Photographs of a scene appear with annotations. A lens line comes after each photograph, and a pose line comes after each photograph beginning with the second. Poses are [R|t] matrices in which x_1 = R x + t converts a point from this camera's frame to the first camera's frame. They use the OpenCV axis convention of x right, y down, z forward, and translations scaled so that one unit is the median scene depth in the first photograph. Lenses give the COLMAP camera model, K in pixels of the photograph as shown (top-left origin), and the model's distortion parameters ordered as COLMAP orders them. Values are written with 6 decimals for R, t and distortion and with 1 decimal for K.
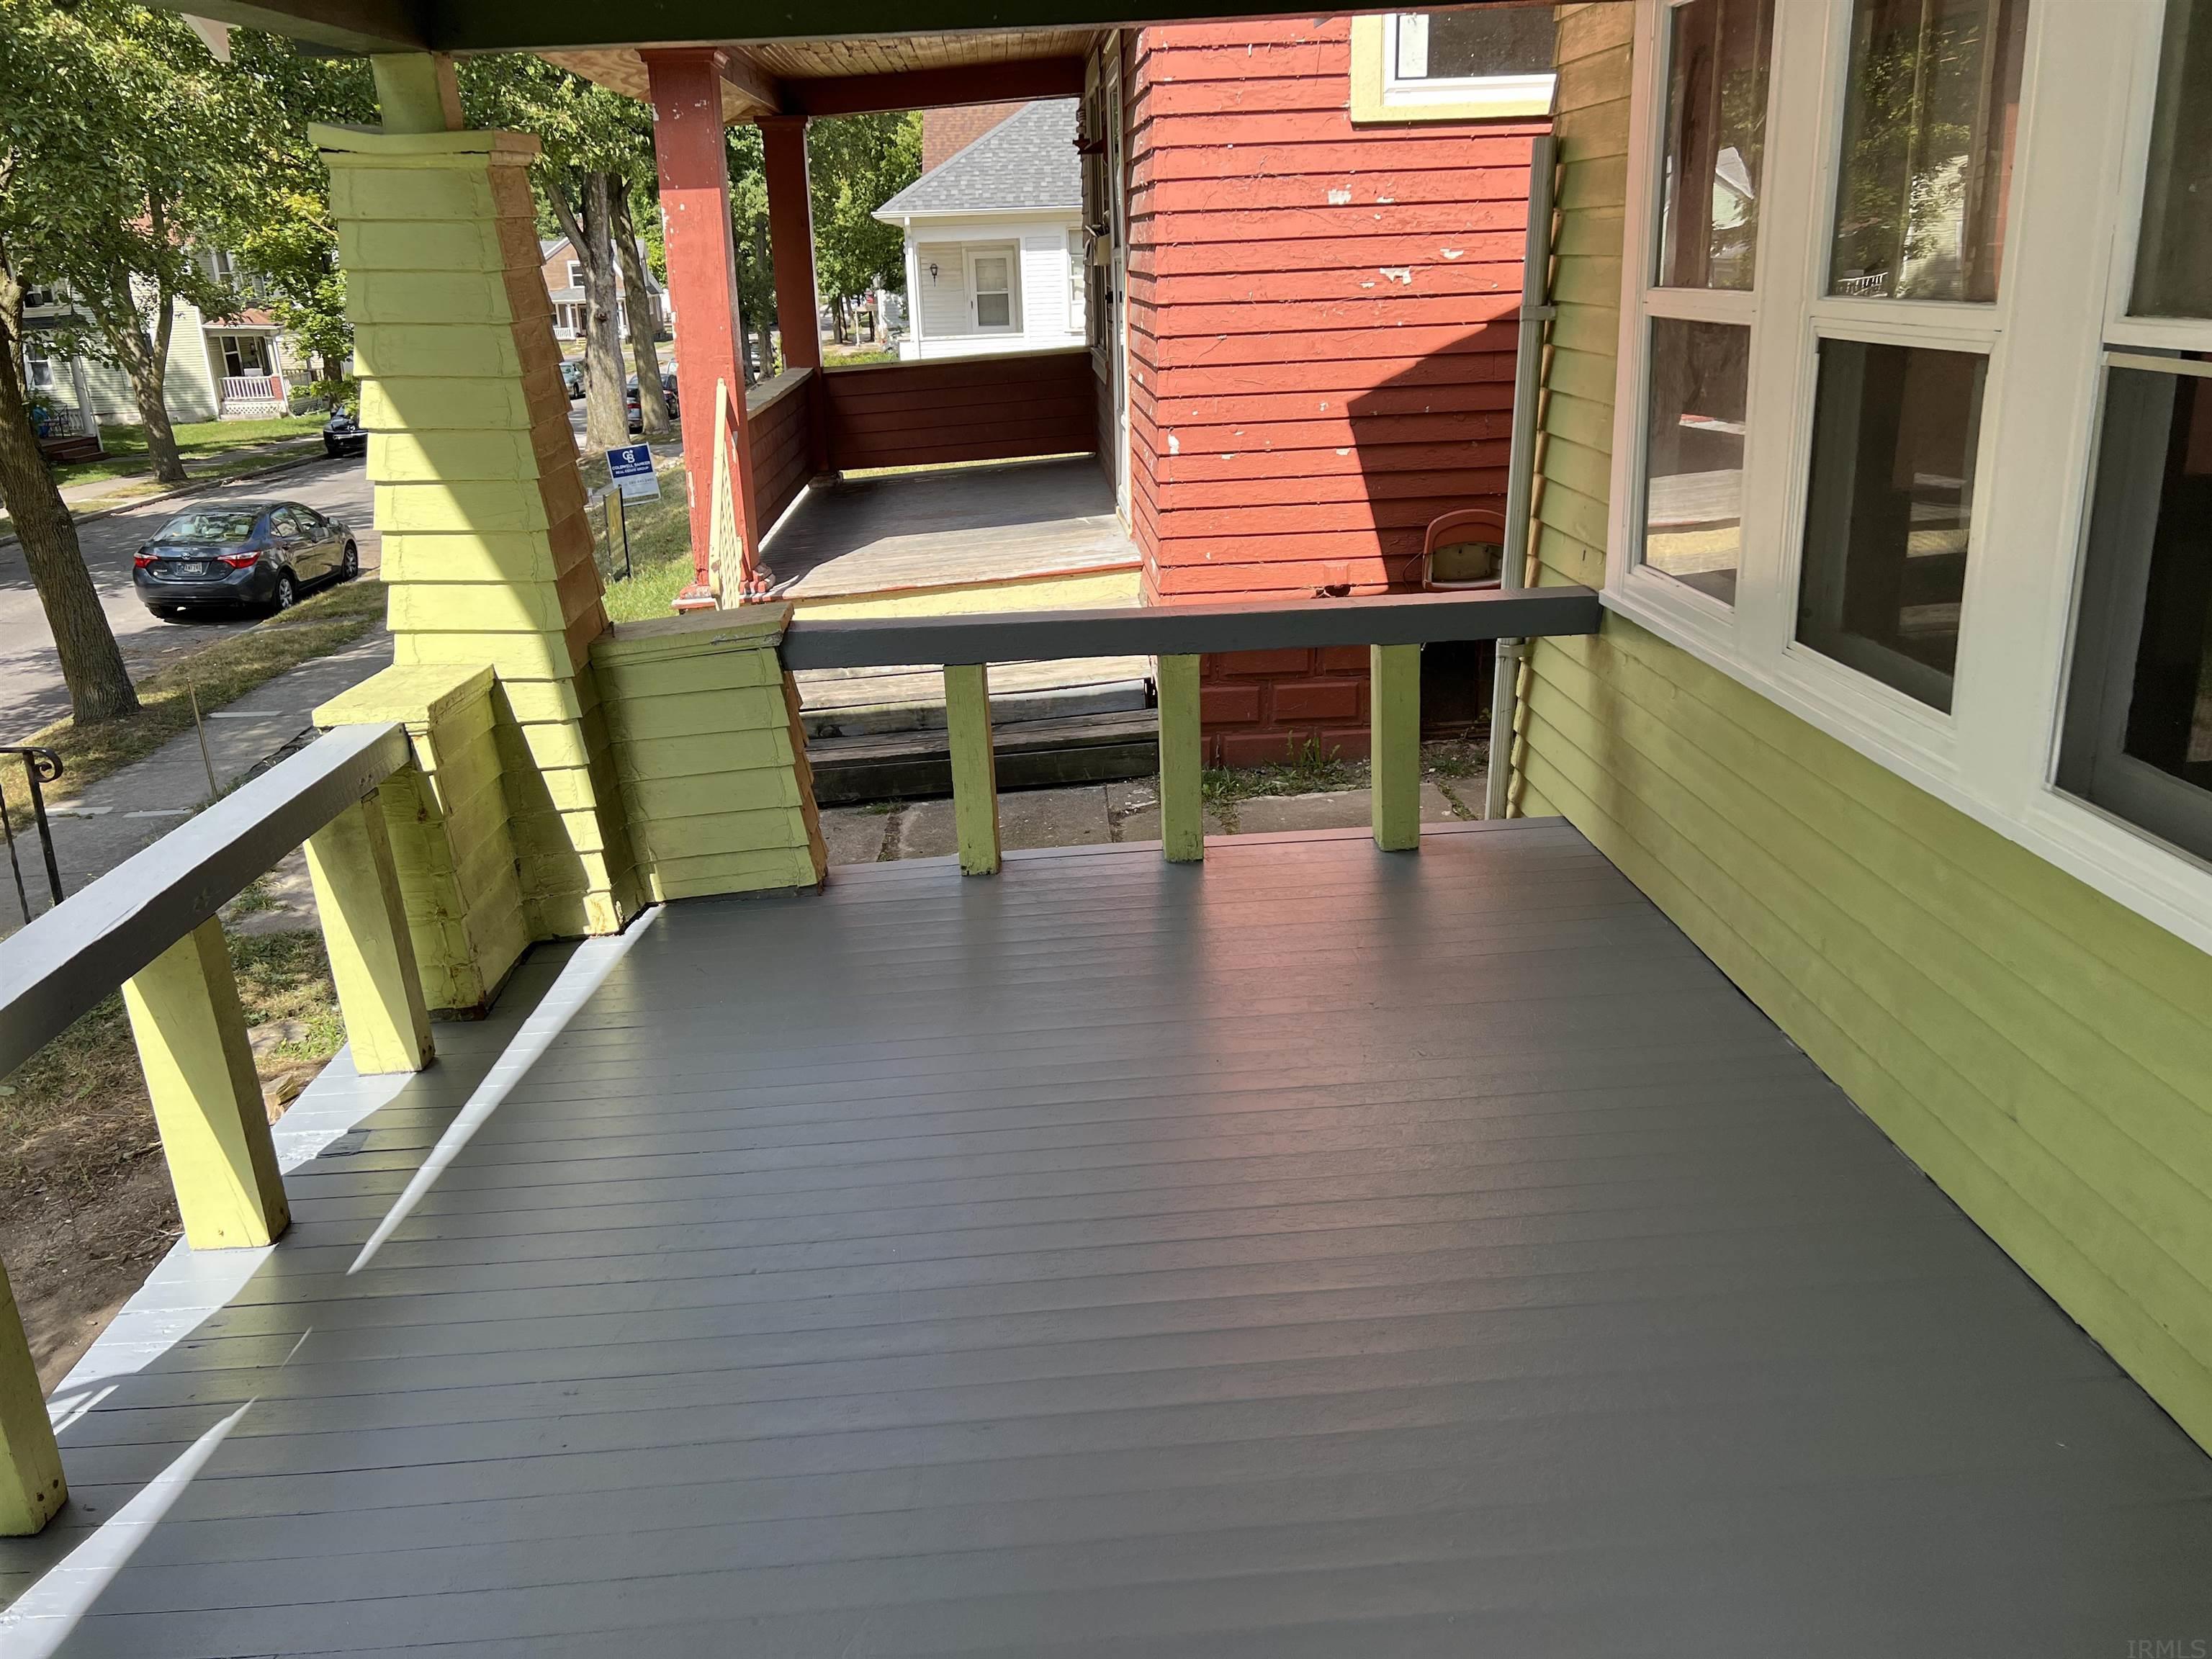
lens RADIAL K [[1667.2, 0, 1108.2], [0, 1667.2, 840.4], [0, 0, 1]] dist [0.039180, -0.034163]
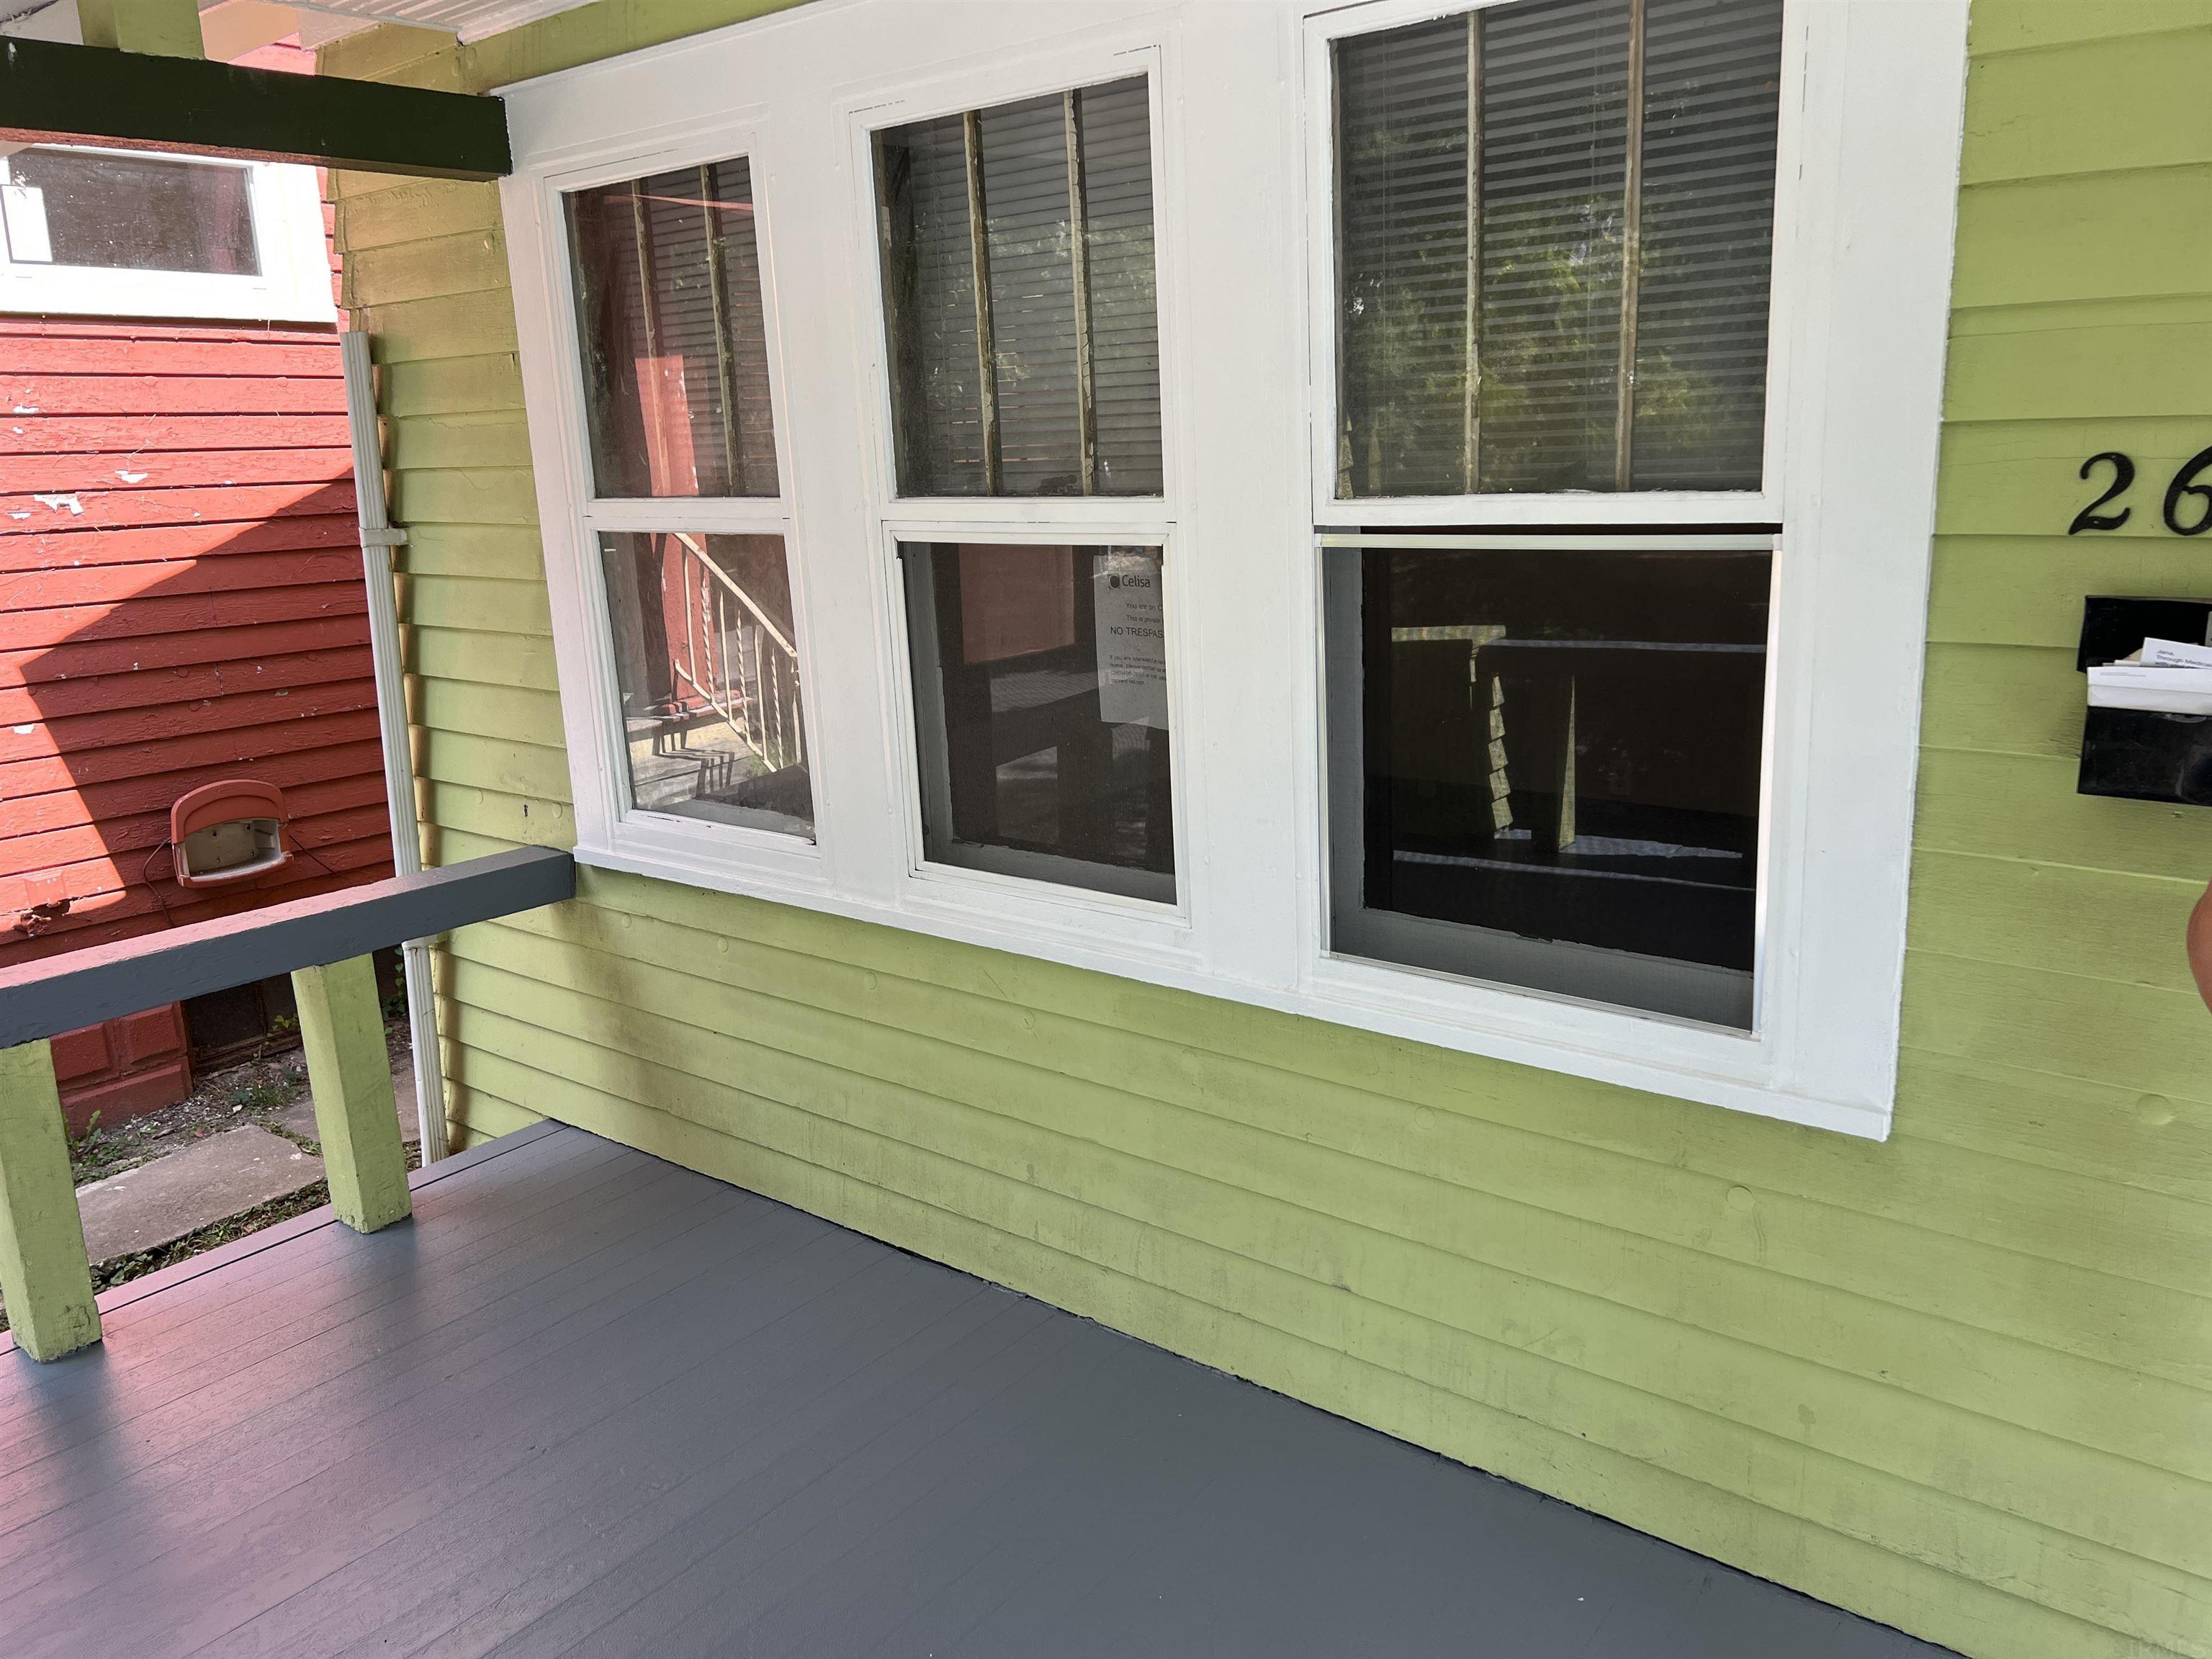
lens RADIAL K [[1667.2, 0, 1121.1], [0, 1667.2, 819.7], [0, 0, 1]] dist [0.039180, -0.034163]
pose [[0.662067, -0.154719, 0.733301, -0.132227], [0.259863, 0.965148, -0.030982, -0.060363], [-0.702950, 0.211070, 0.679198, 0.213637]]
